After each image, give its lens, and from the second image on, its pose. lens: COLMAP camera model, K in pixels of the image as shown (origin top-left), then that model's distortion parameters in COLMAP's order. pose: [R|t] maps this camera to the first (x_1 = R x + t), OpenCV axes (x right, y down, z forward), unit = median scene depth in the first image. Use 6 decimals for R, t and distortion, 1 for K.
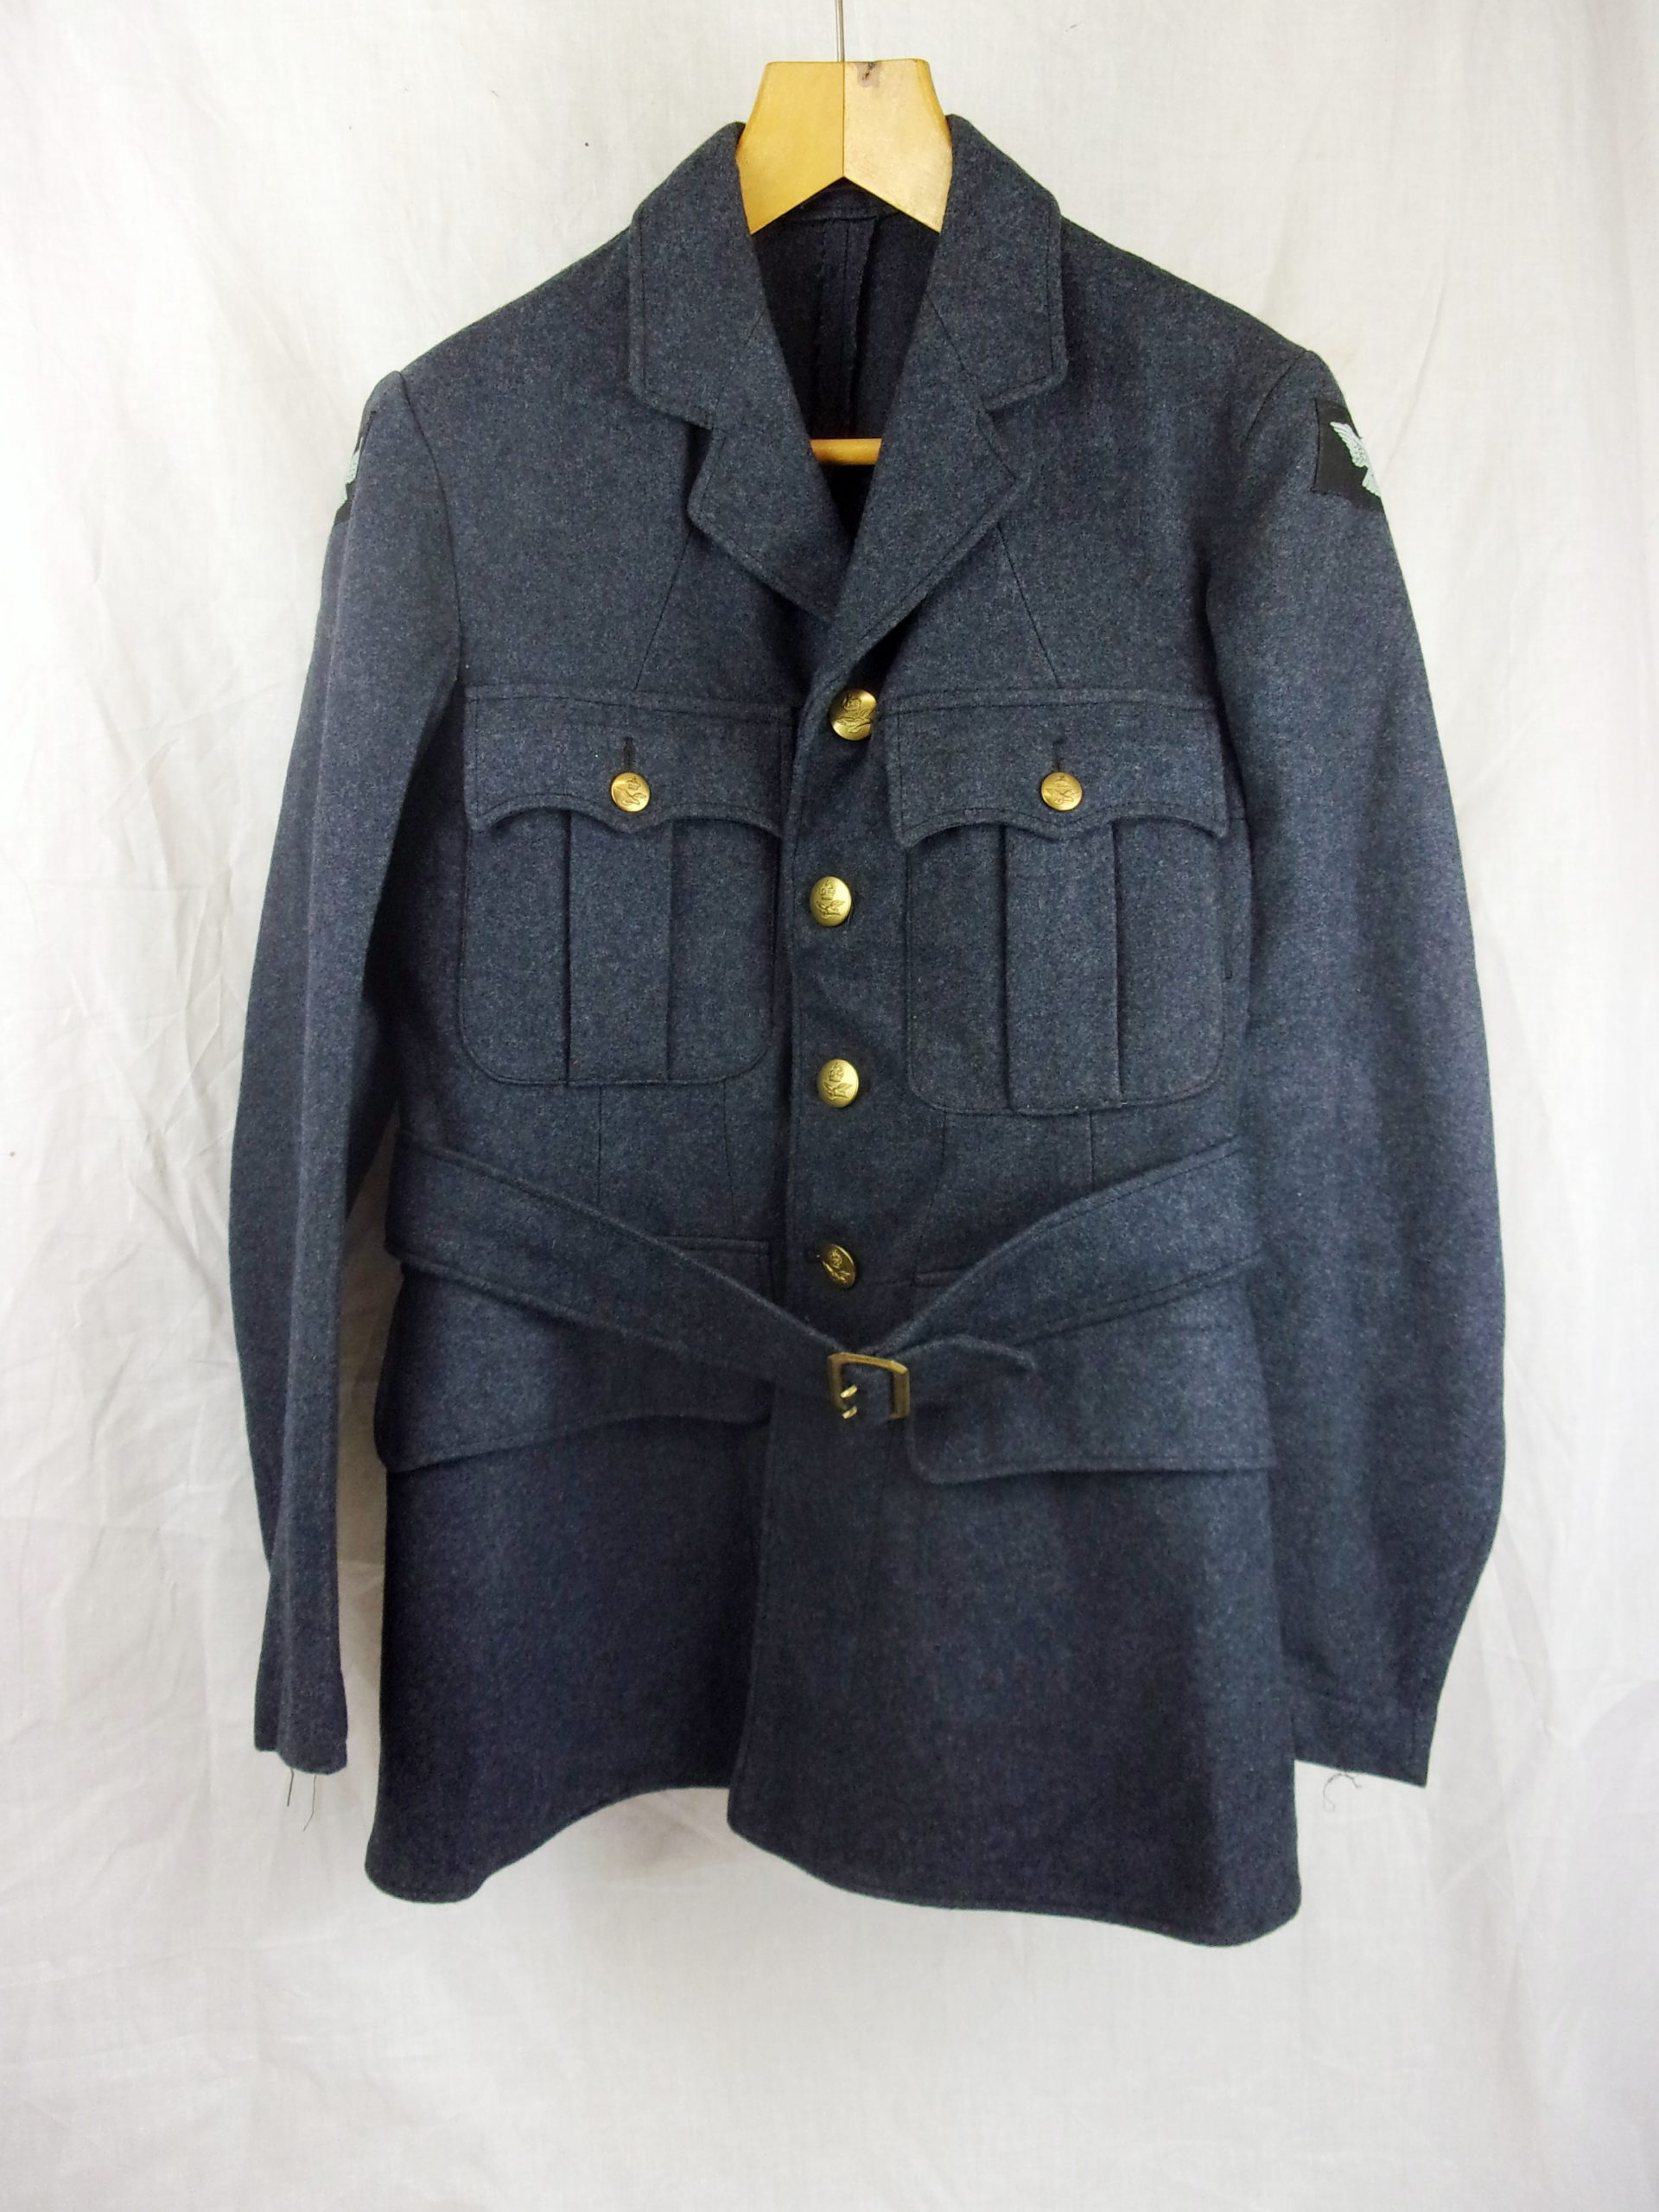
lens RADIAL K [[1888.3, 0, 848.4], [0, 1888.3, 1116.8], [0, 0, 1]] dist [0.043165, -0.072601]
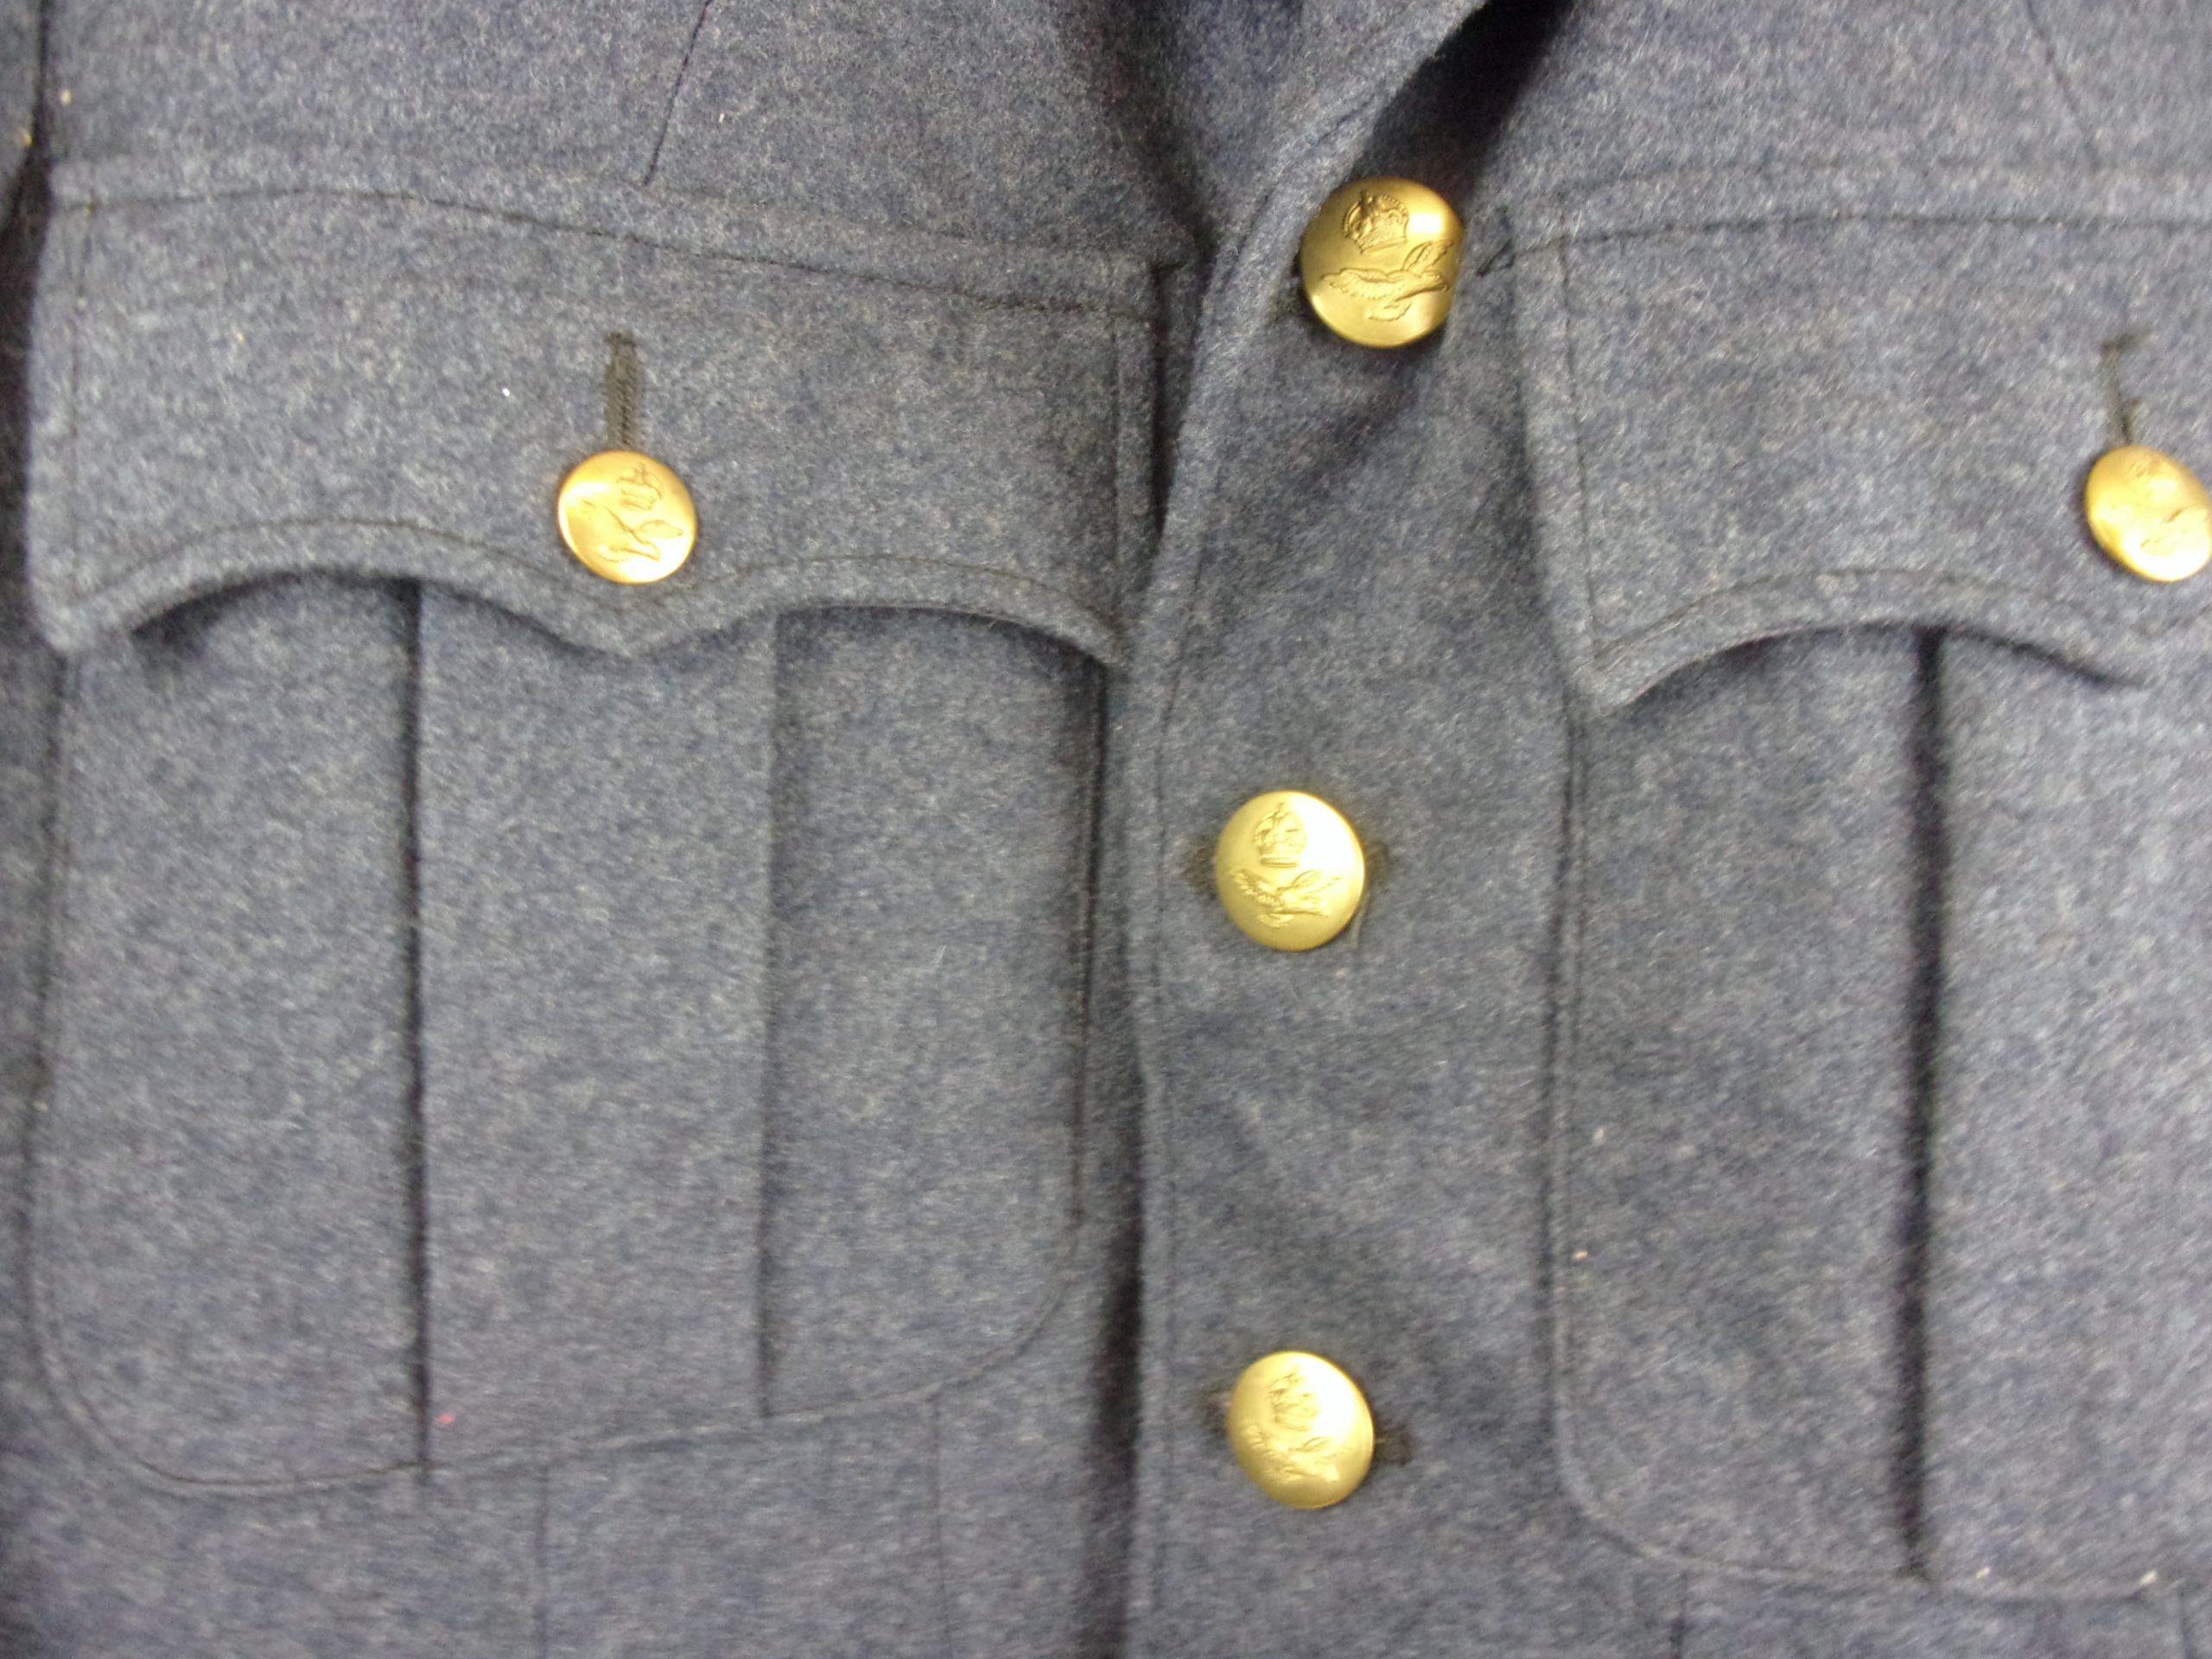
lens RADIAL K [[1888.3, 0, 1098.6], [0, 1888.3, 820.0], [0, 0, 1]] dist [0.043165, -0.072601]
pose [[0.997638, -0.007707, 0.068254, -0.062337], [0.010664, 0.999015, -0.043074, -0.110739], [-0.067855, 0.043700, 0.996738, 0.699813]]
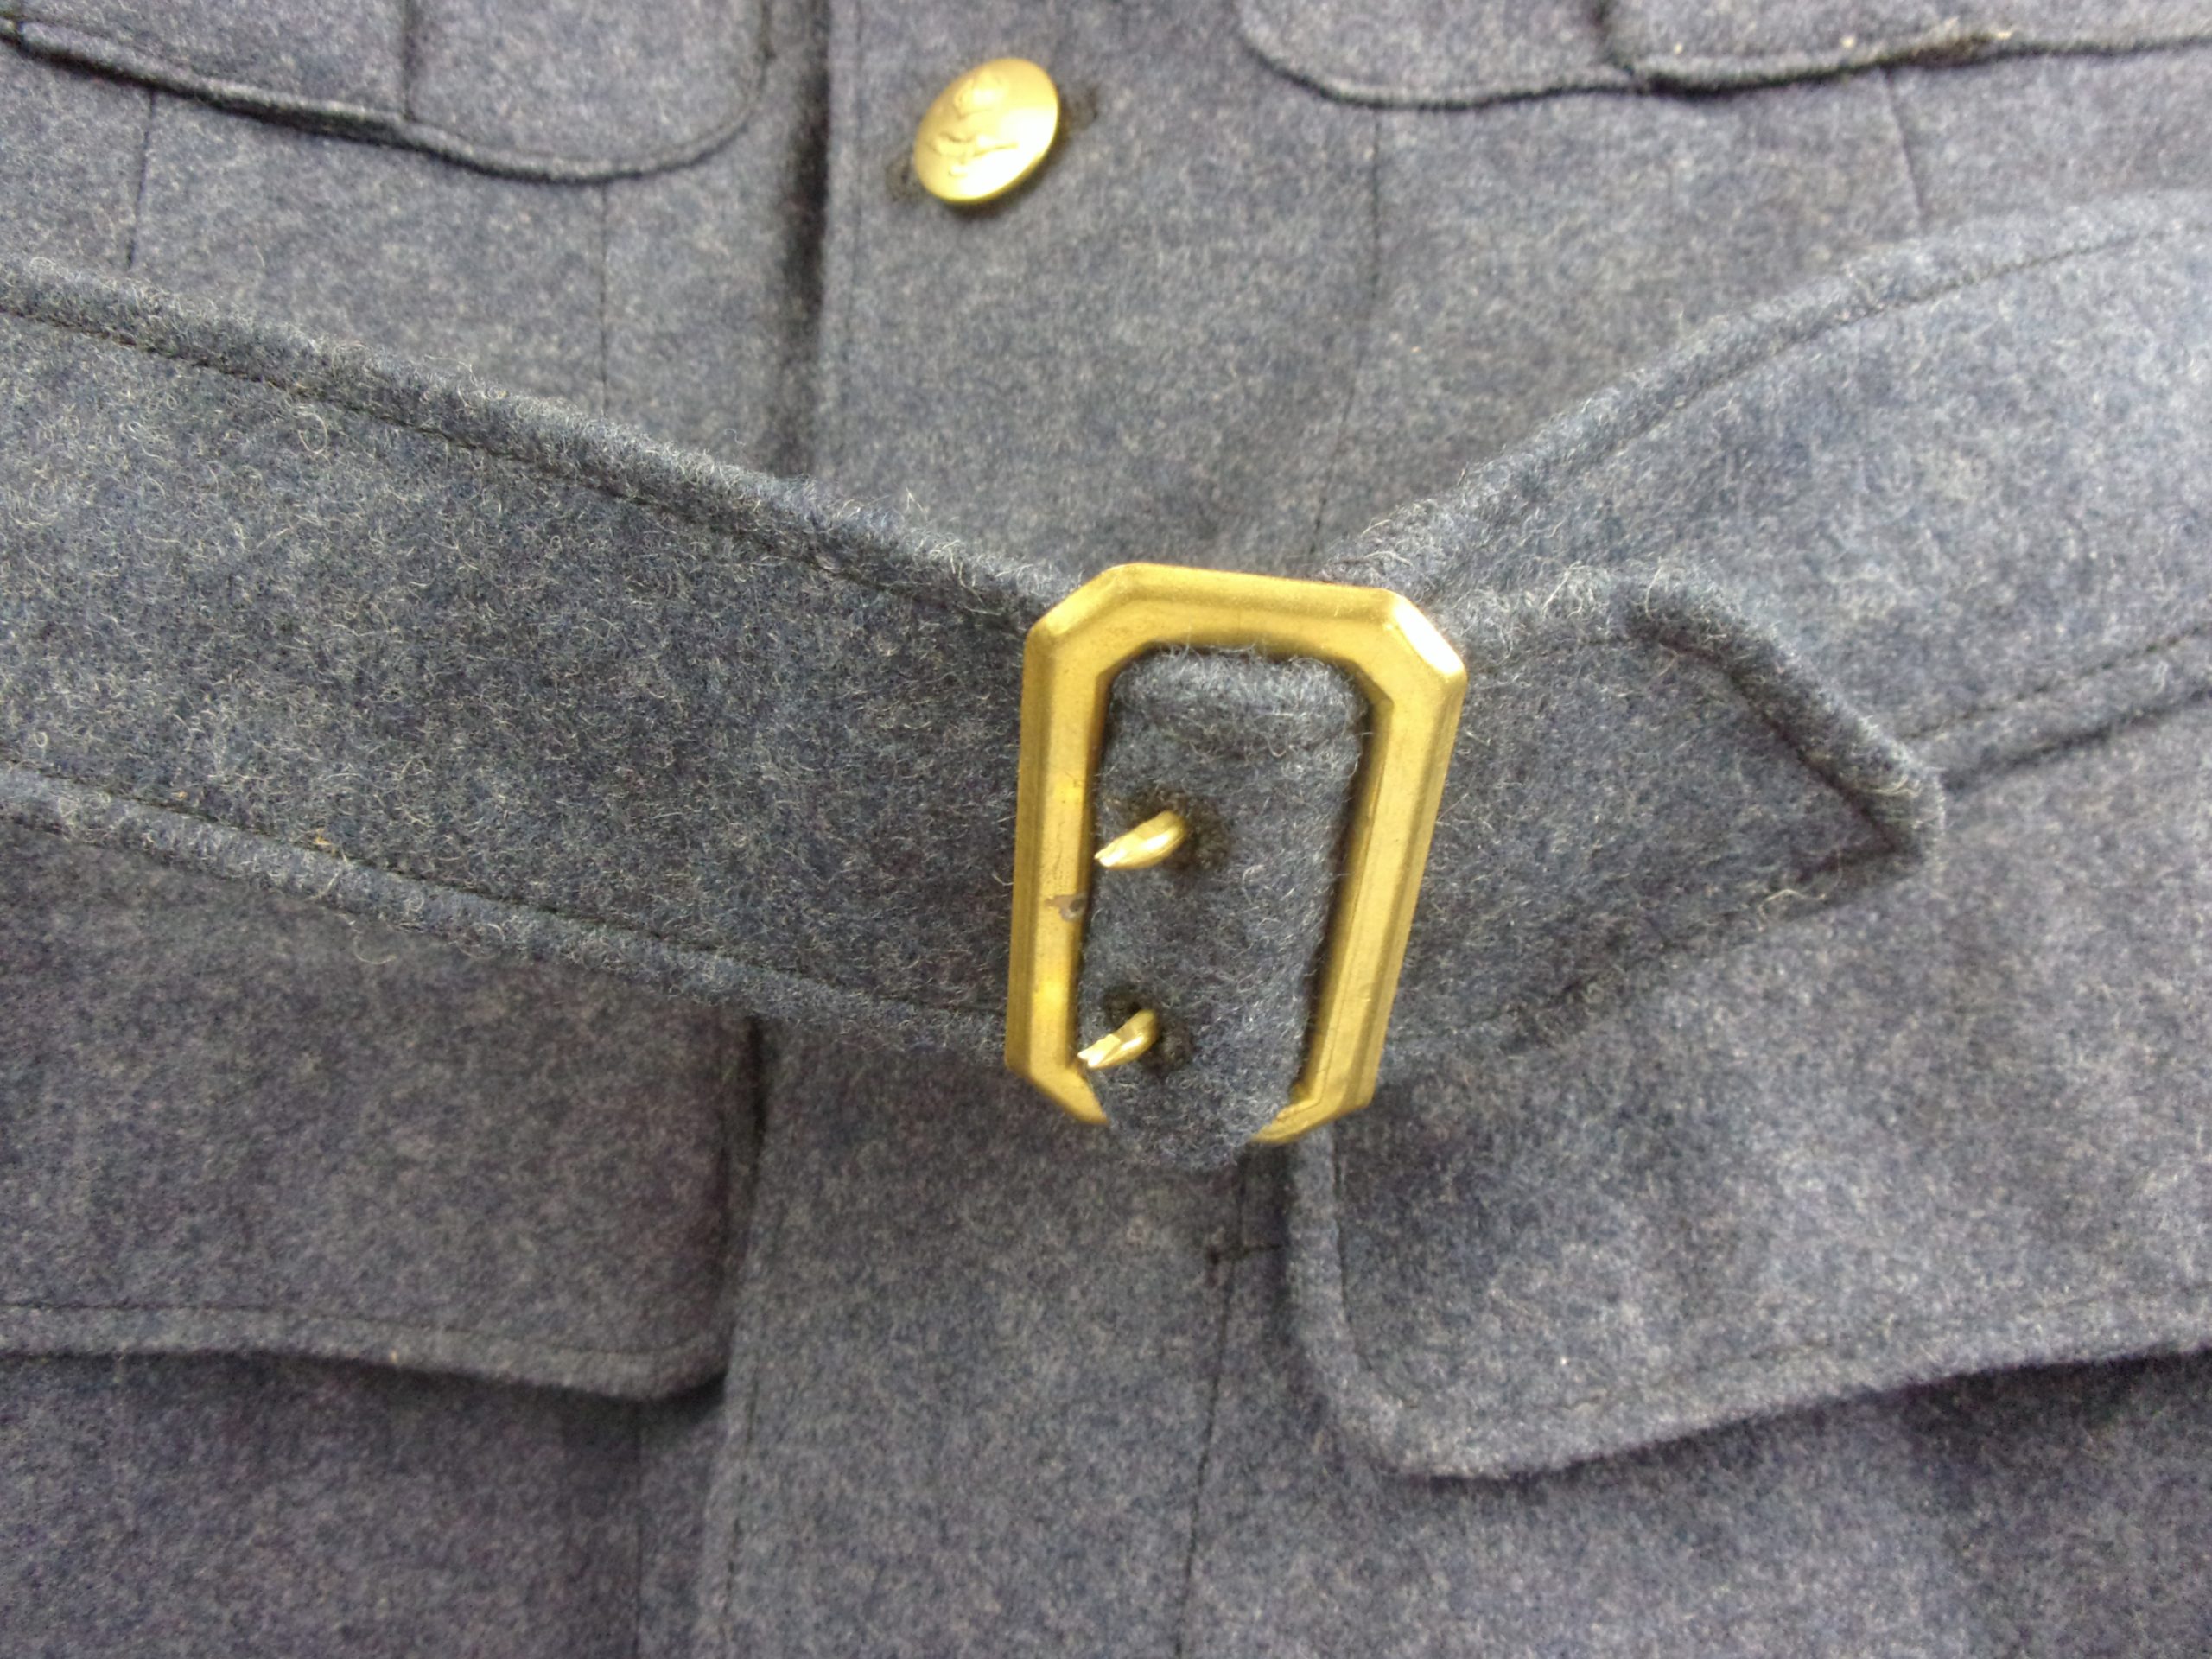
lens RADIAL K [[1888.3, 0, 1110.7], [0, 1888.3, 846.7], [0, 0, 1]] dist [0.043165, -0.072601]
pose [[0.990583, 0.008672, 0.136639, -0.026969], [0.034474, 0.950040, -0.310218, 0.192027], [-0.132503, 0.312007, 0.940795, 0.771943]]
